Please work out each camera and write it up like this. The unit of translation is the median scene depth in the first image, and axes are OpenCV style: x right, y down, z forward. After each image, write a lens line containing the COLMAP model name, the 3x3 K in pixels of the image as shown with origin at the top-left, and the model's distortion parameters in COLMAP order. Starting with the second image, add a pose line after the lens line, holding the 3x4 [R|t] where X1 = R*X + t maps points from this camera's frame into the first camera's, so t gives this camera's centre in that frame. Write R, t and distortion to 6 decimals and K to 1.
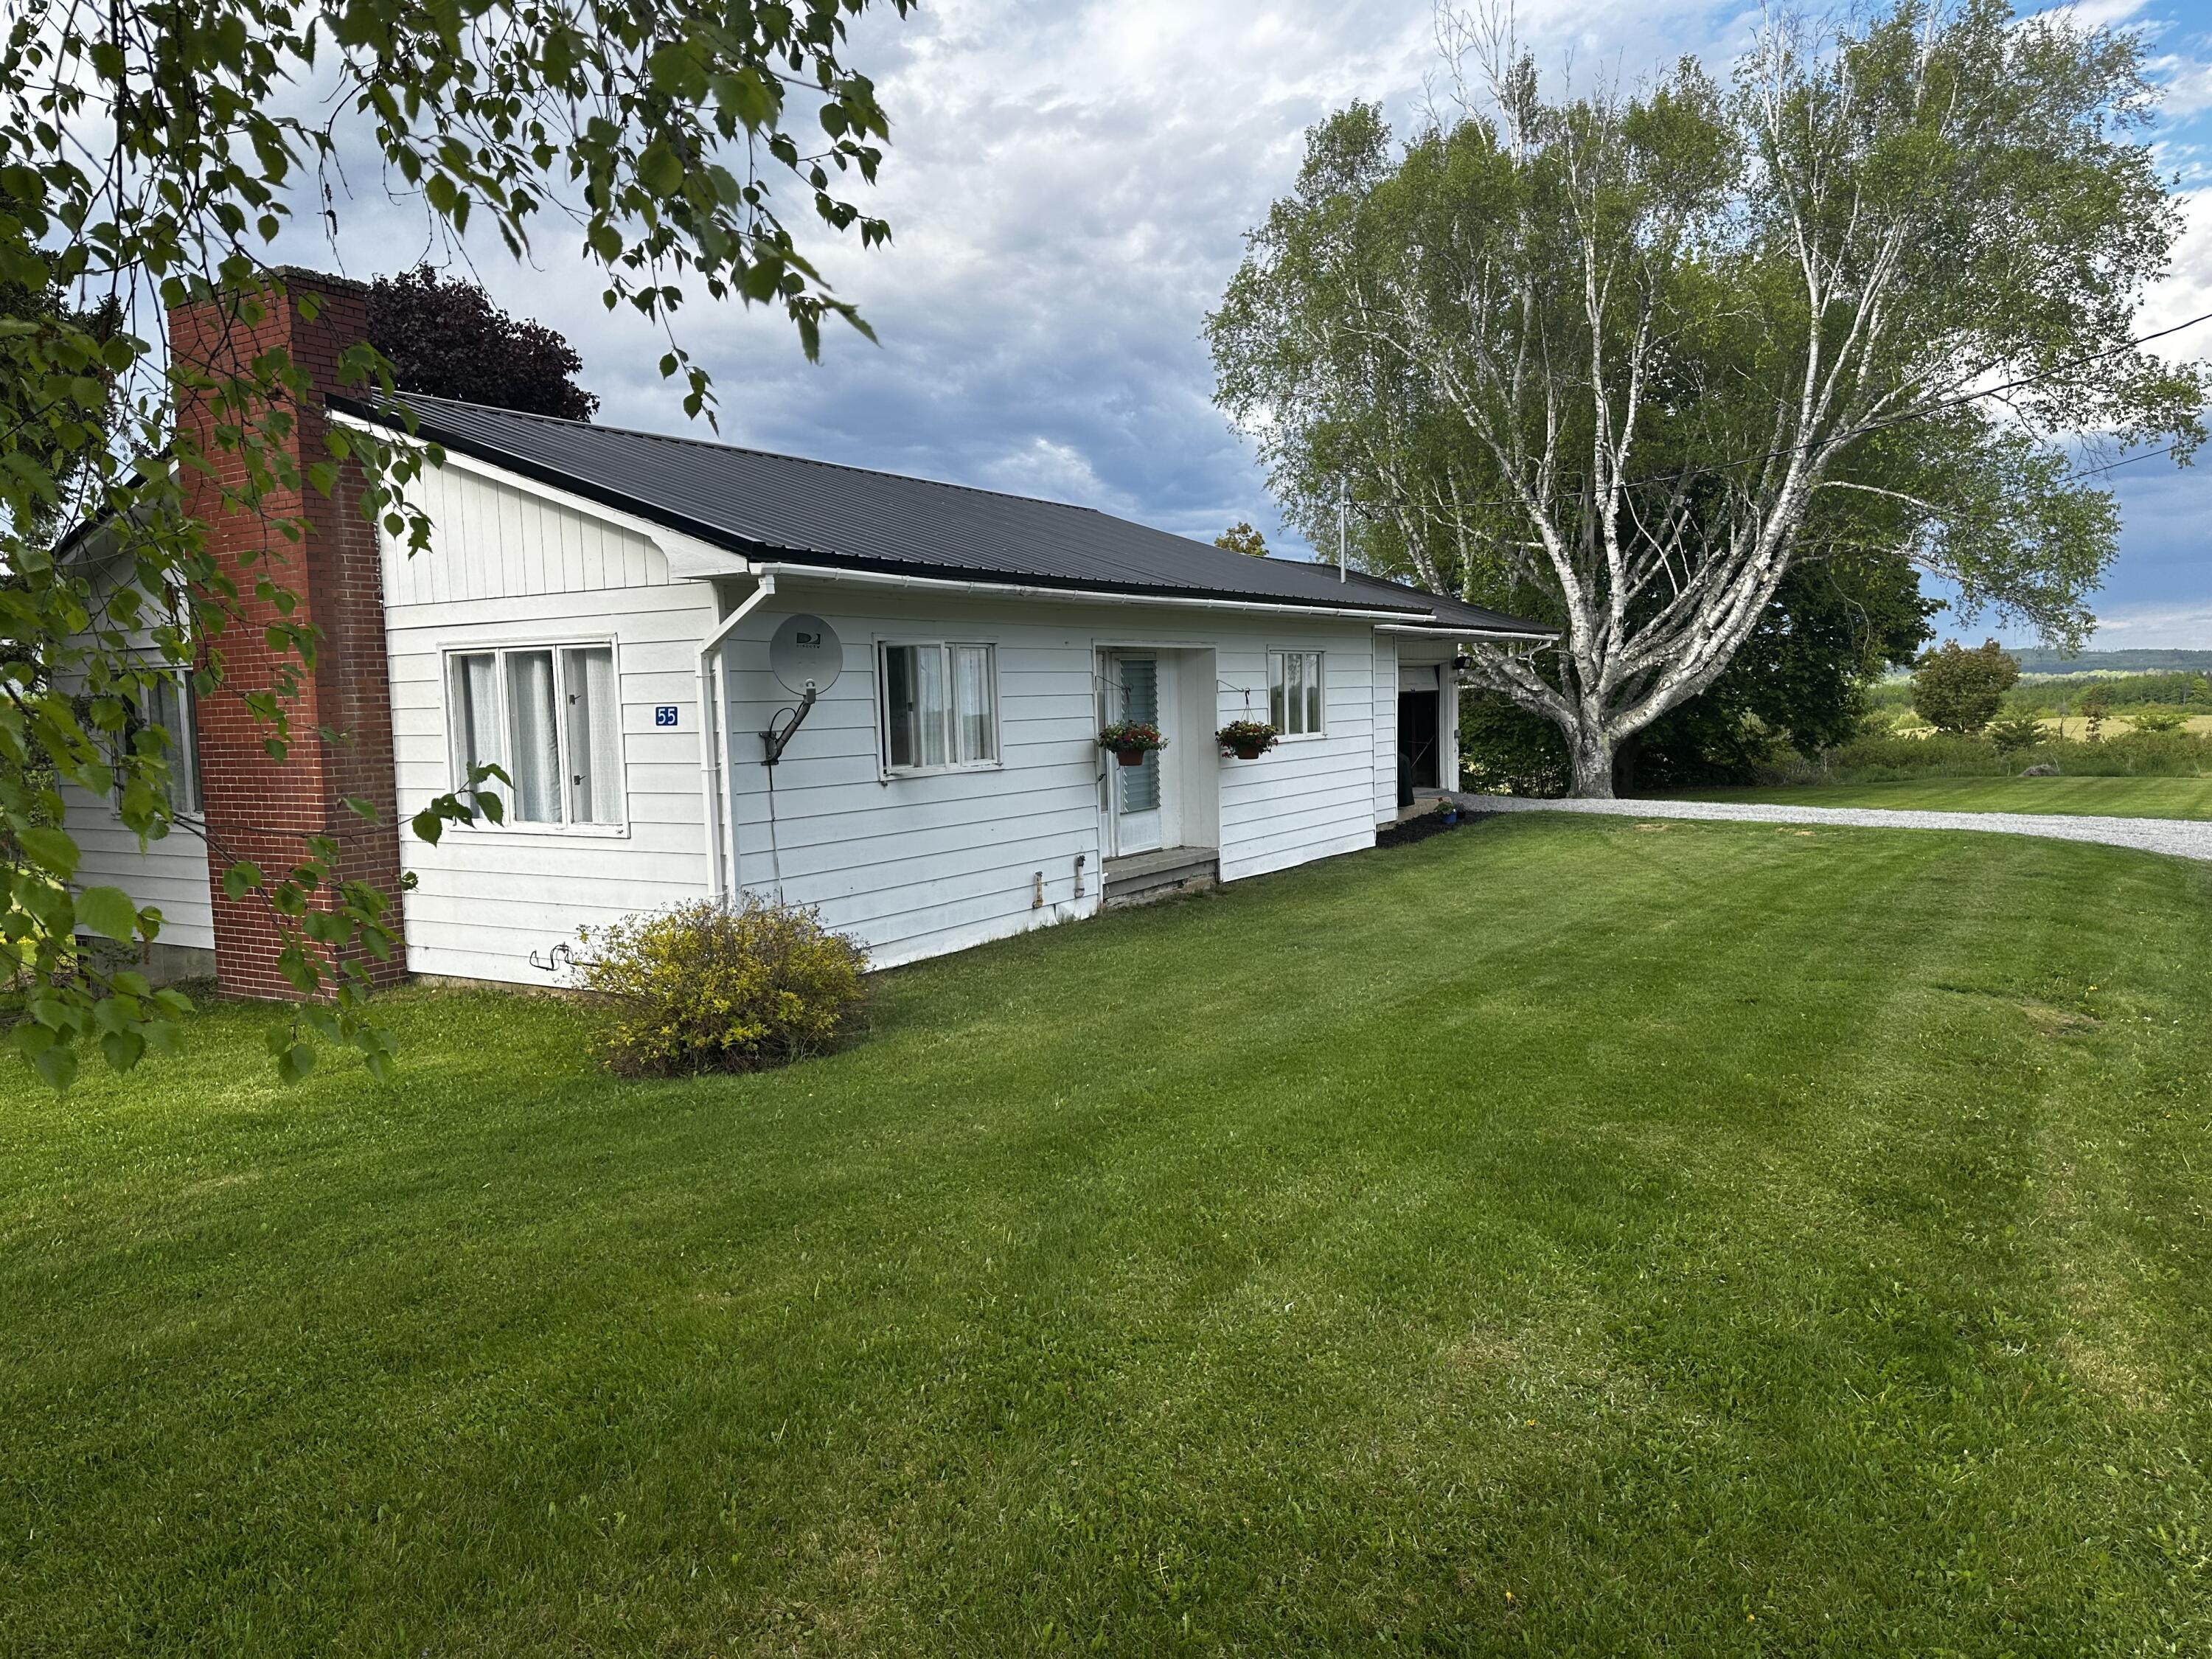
lens RADIAL K [[1552.7, 0, 1105.3], [0, 1552.7, 832.4], [0, 0, 1]] dist [0.067799, -0.006260]
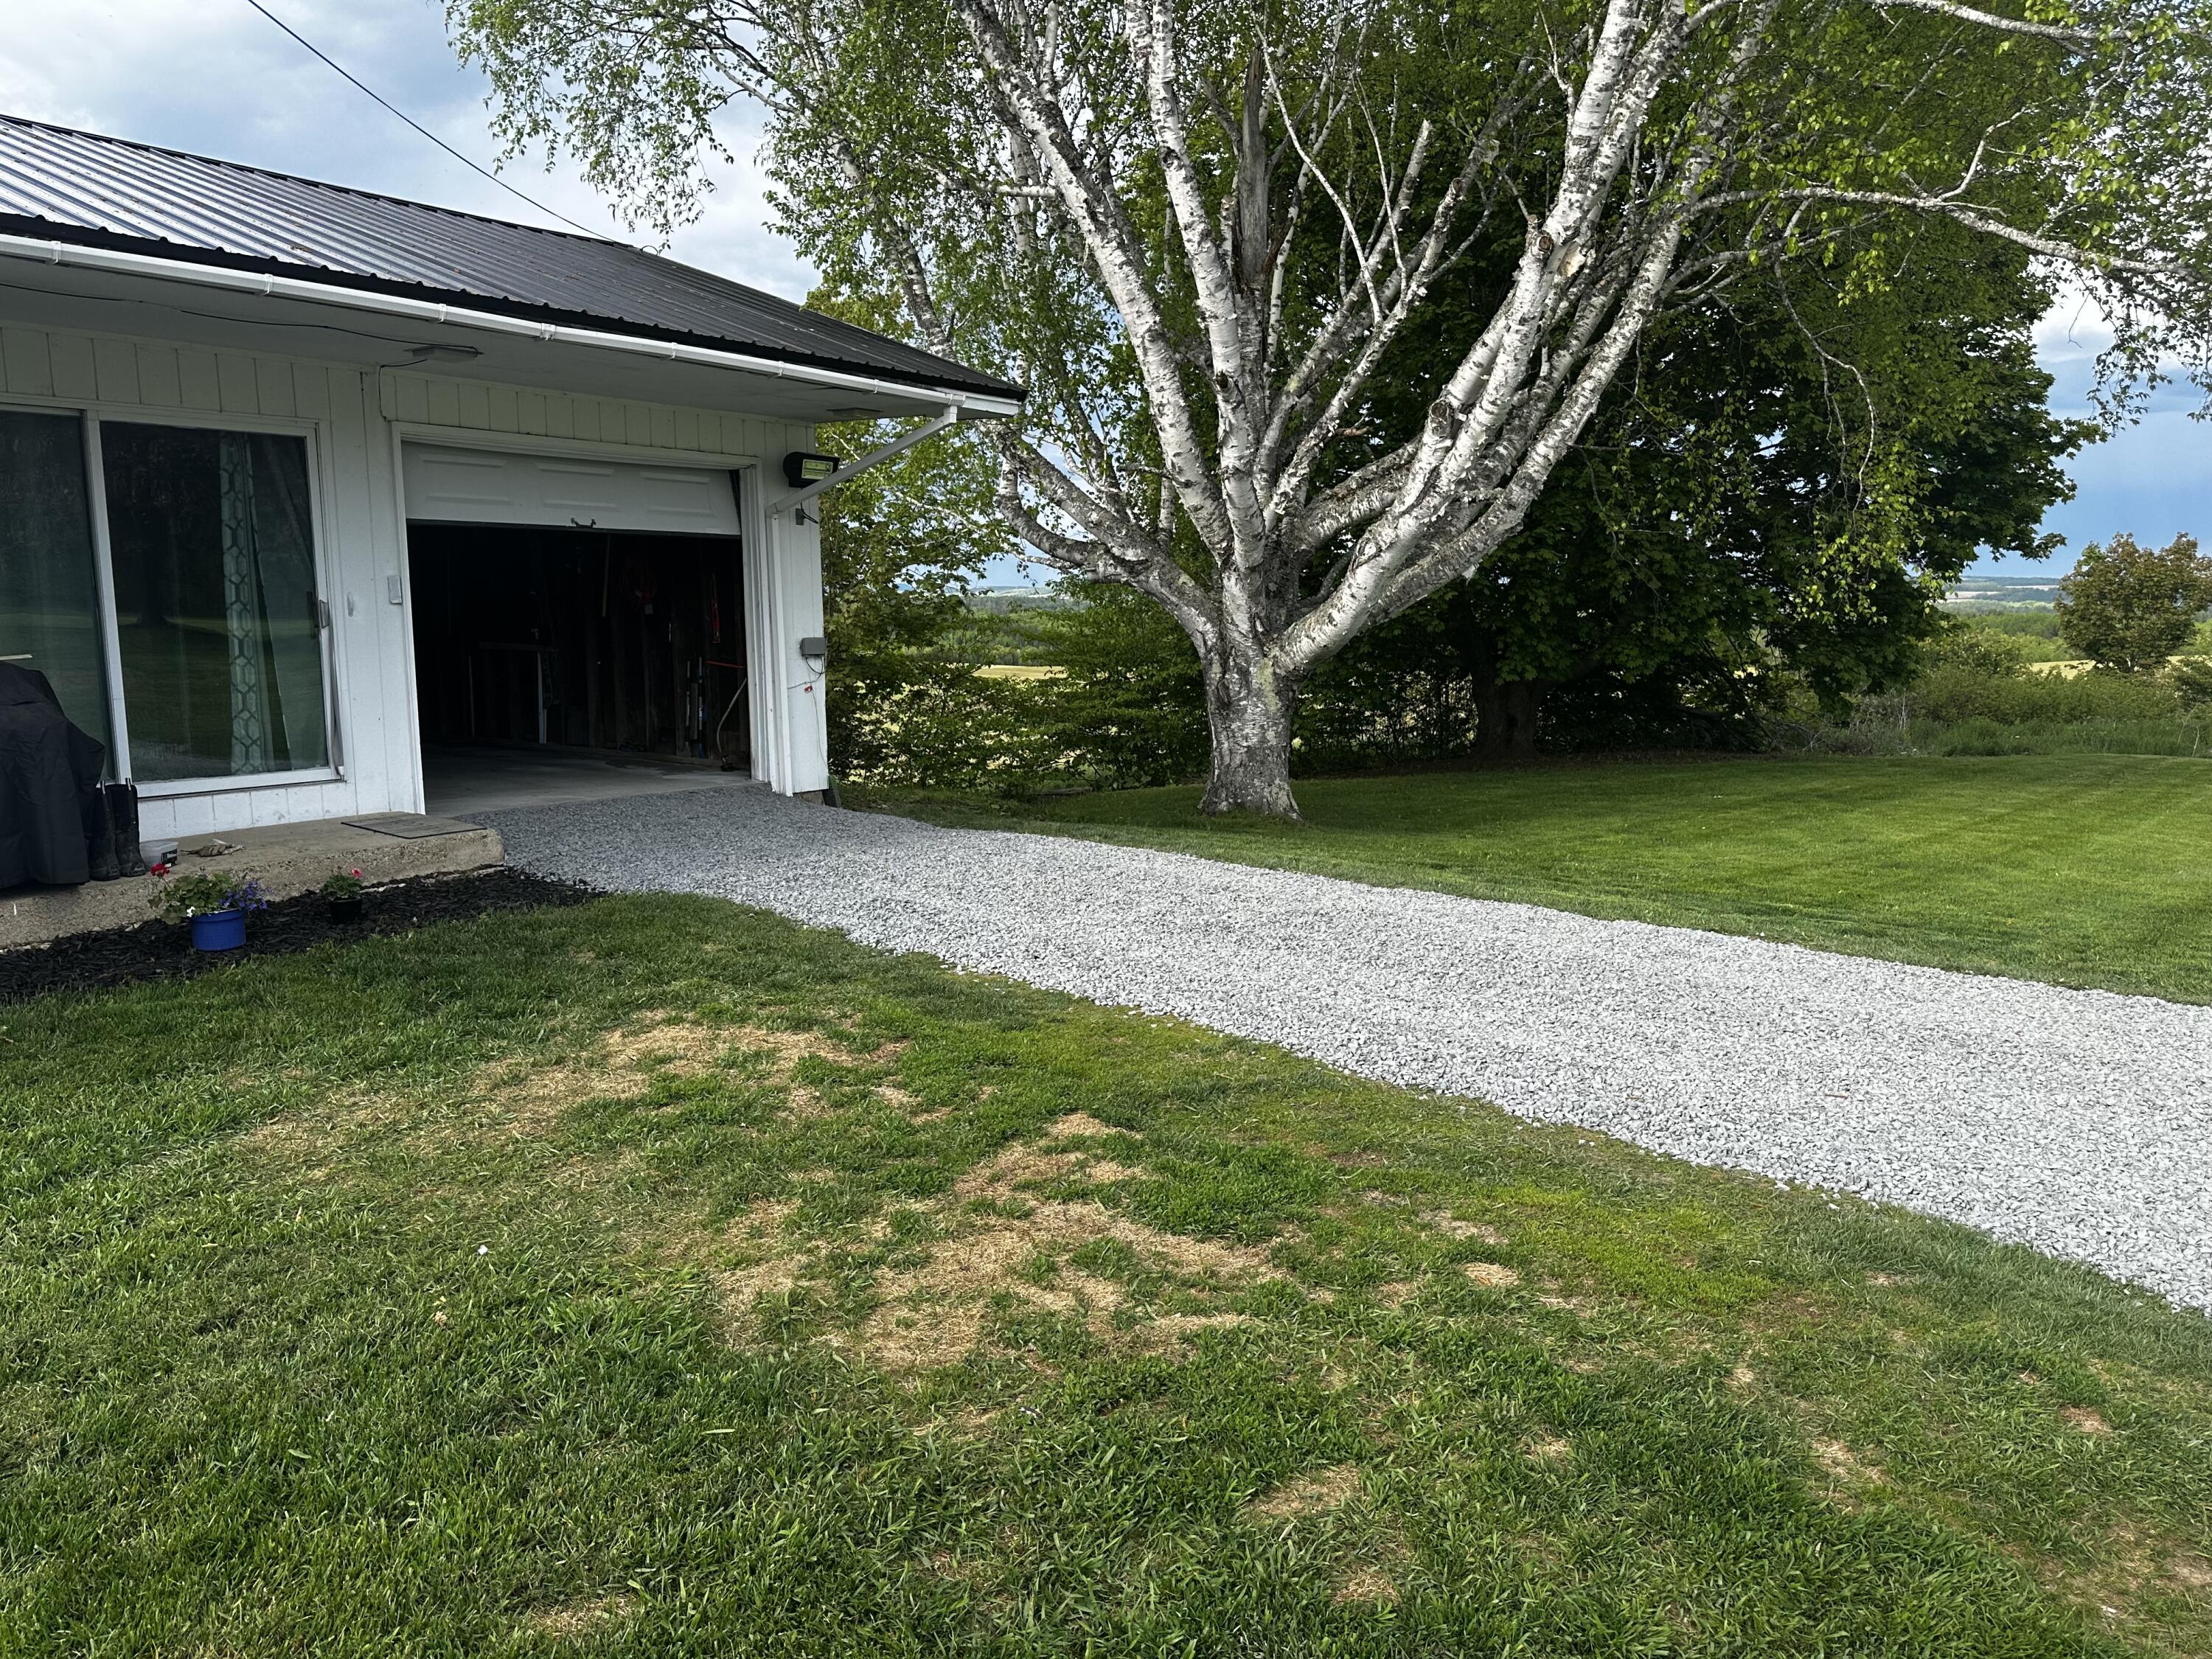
lens RADIAL K [[1552.7, 0, 1105.7], [0, 1552.7, 832.8], [0, 0, 1]] dist [0.067799, -0.006260]
pose [[0.996168, 0.044054, -0.075553, 0.307761], [-0.039225, 0.997162, 0.064255, -0.040307], [0.078169, -0.061045, 0.995069, 0.542653]]
